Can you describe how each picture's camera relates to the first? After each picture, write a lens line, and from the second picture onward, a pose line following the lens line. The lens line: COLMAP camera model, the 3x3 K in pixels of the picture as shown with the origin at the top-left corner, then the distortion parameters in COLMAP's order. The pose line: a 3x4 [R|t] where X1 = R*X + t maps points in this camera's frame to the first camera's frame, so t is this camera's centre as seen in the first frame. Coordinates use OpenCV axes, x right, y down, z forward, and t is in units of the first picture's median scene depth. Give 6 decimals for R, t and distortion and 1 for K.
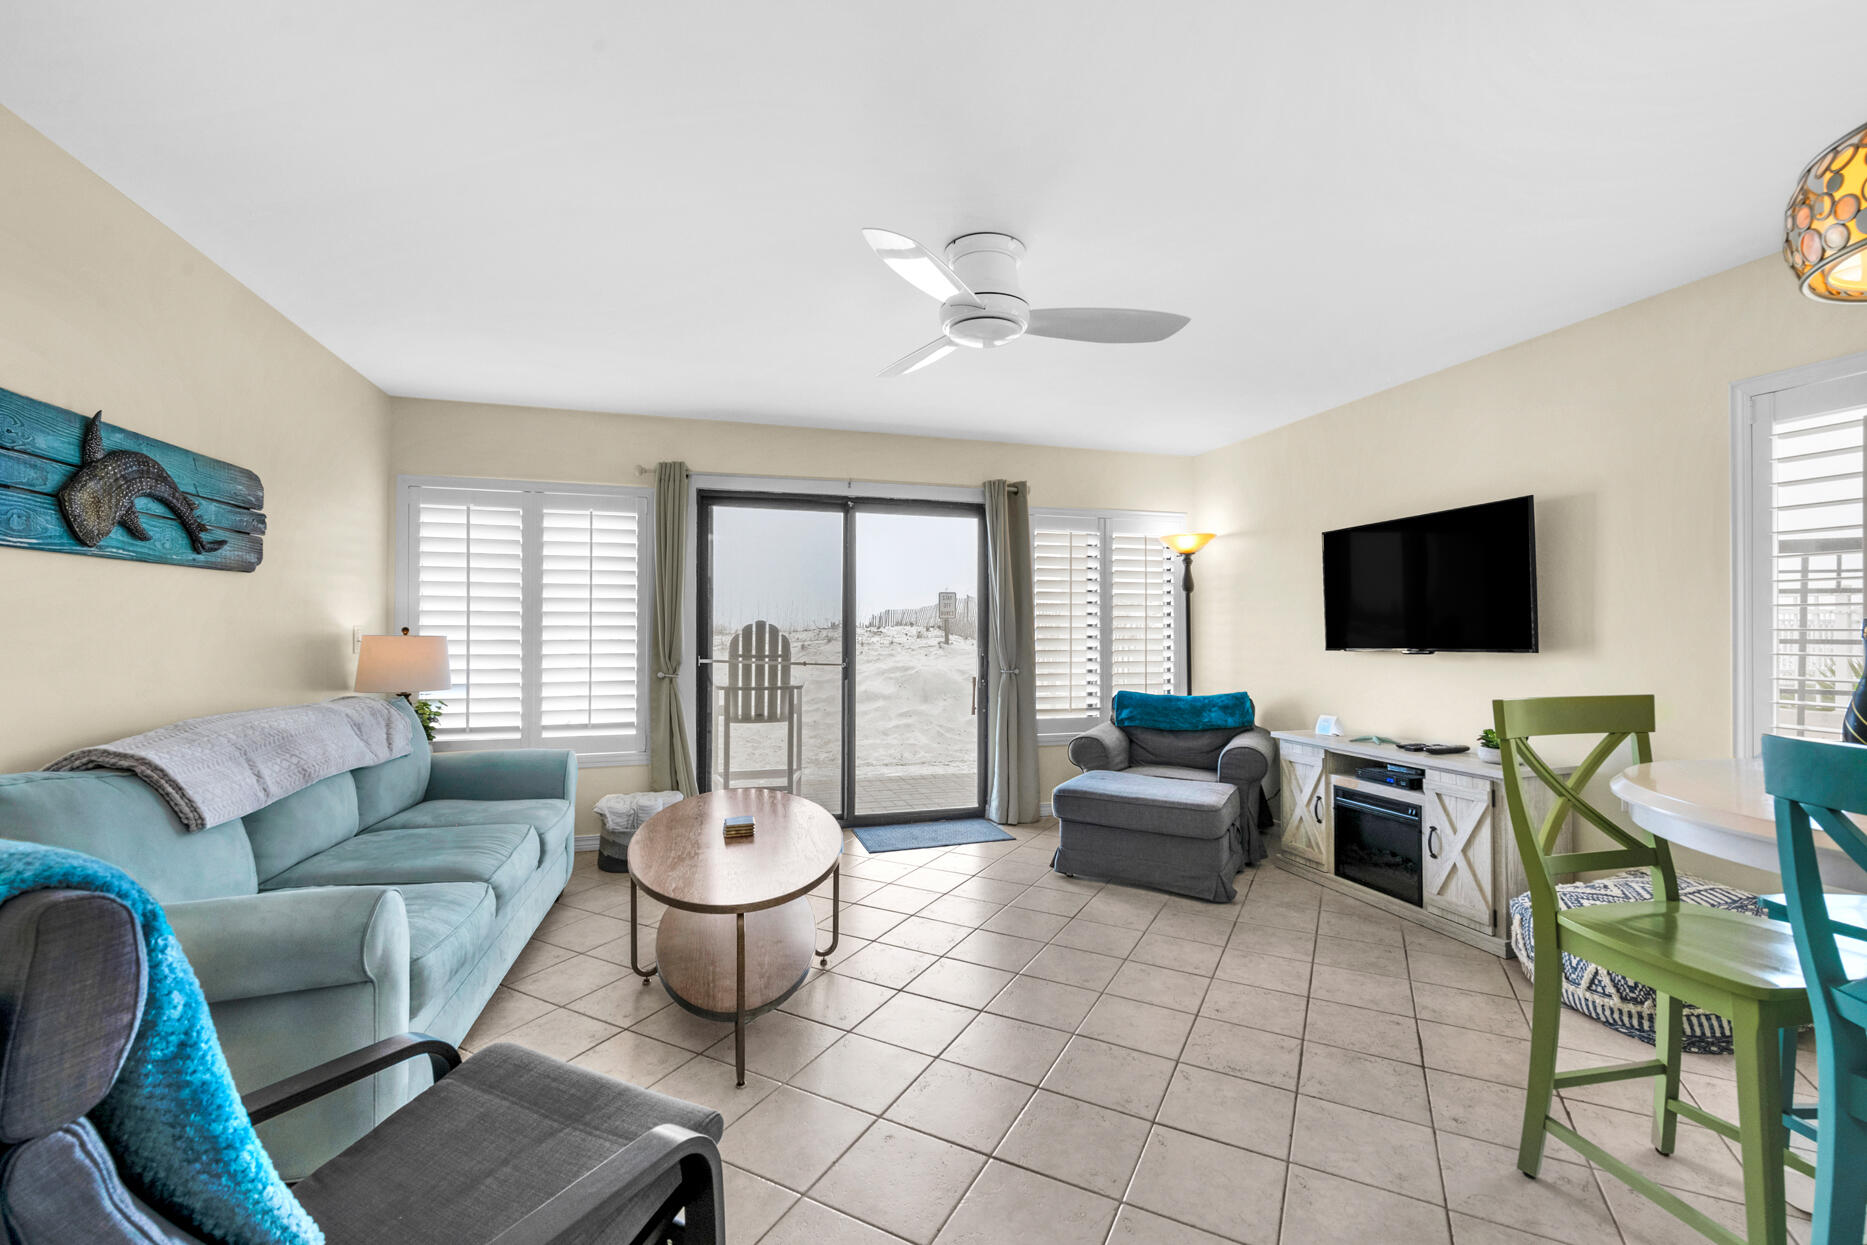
lens RADIAL K [[826.0, 0, 933.5], [0, 826.0, 622.5], [0, 0, 1]] dist [-0.001014, -0.000664]
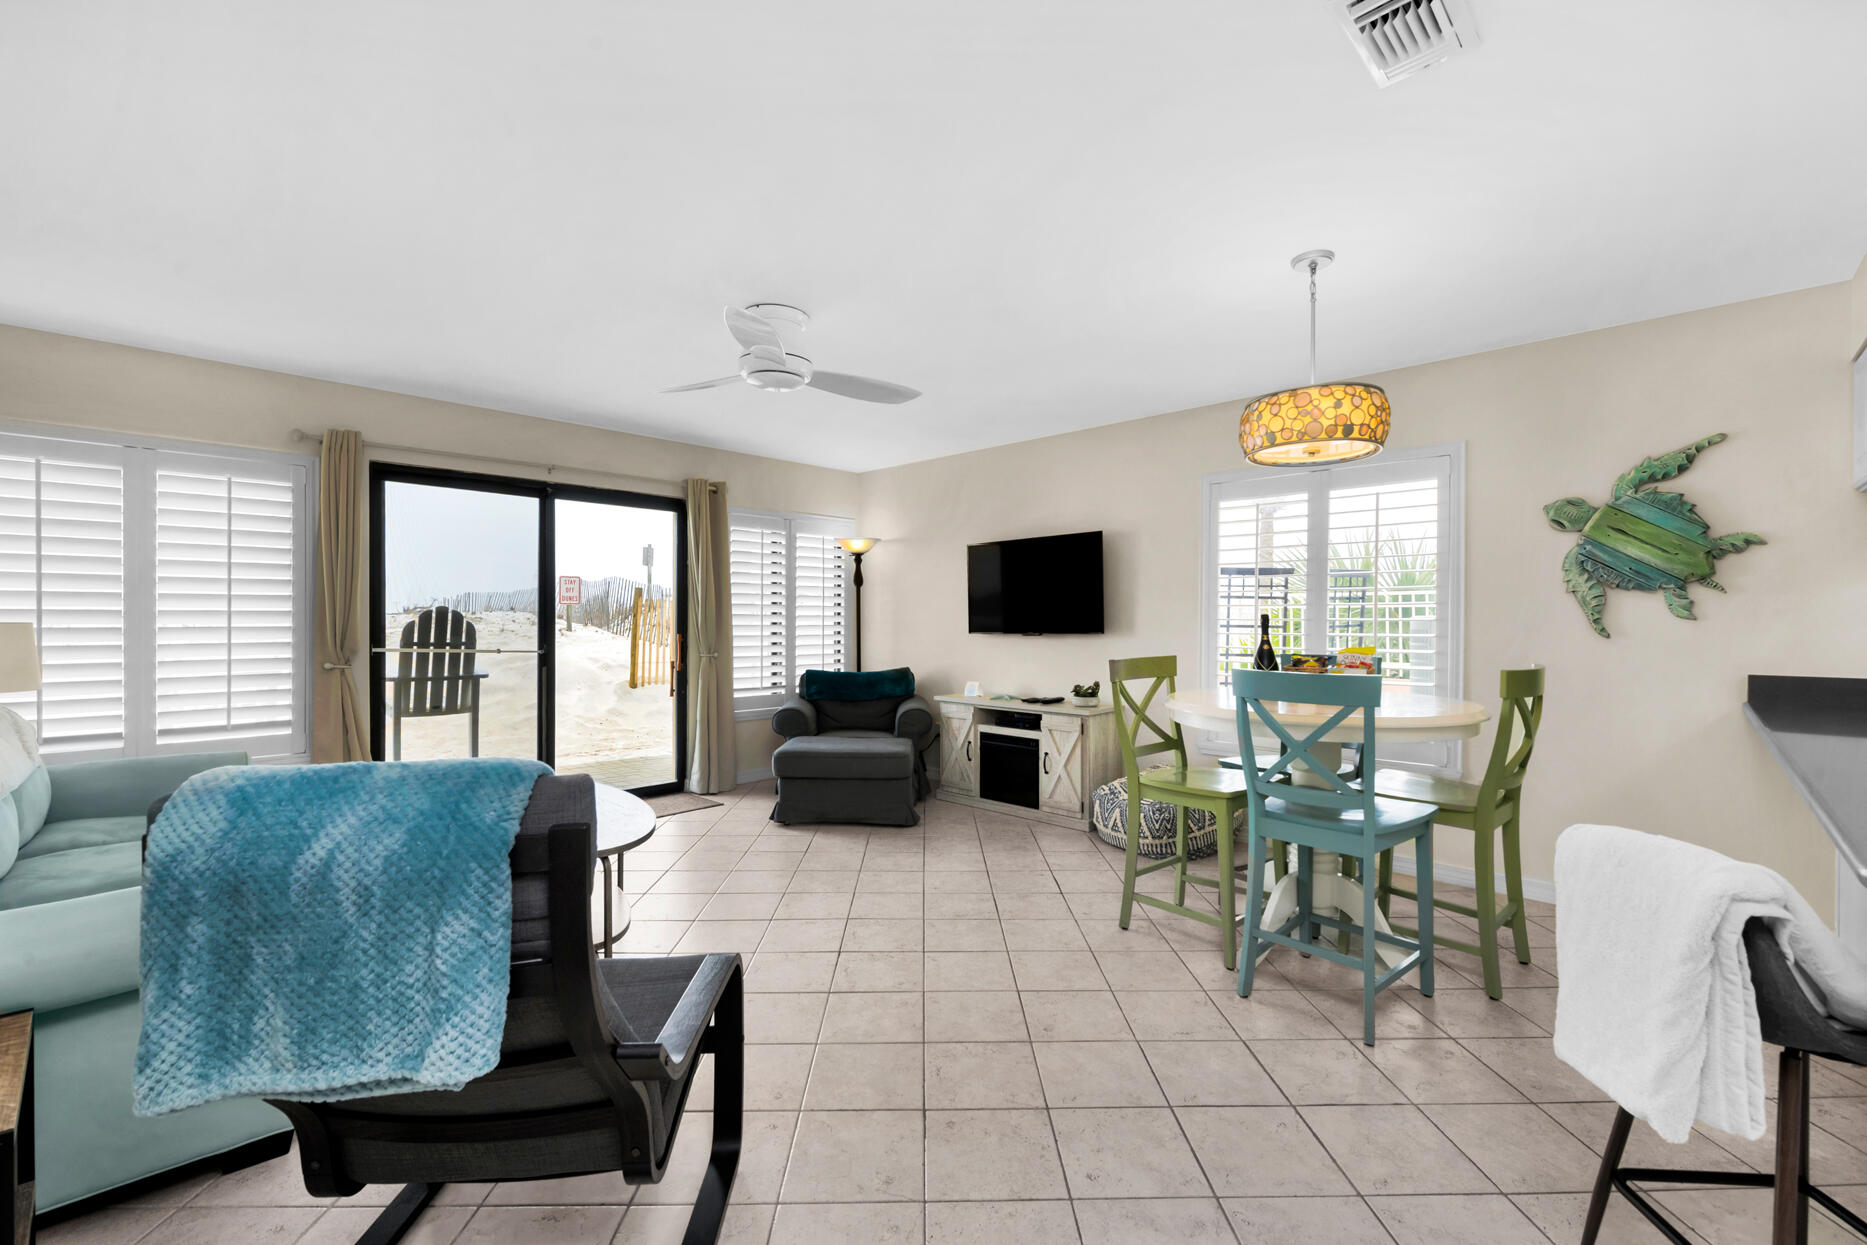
lens RADIAL K [[791.2, 0, 997.2], [0, 791.2, 621.7], [0, 0, 1]] dist [0.010314, -0.000284]
pose [[0.853530, -0.000086, 0.521044, -0.169249], [-0.007786, 0.999886, 0.012920, -0.001885], [-0.520986, -0.015084, 0.853432, -0.126124]]
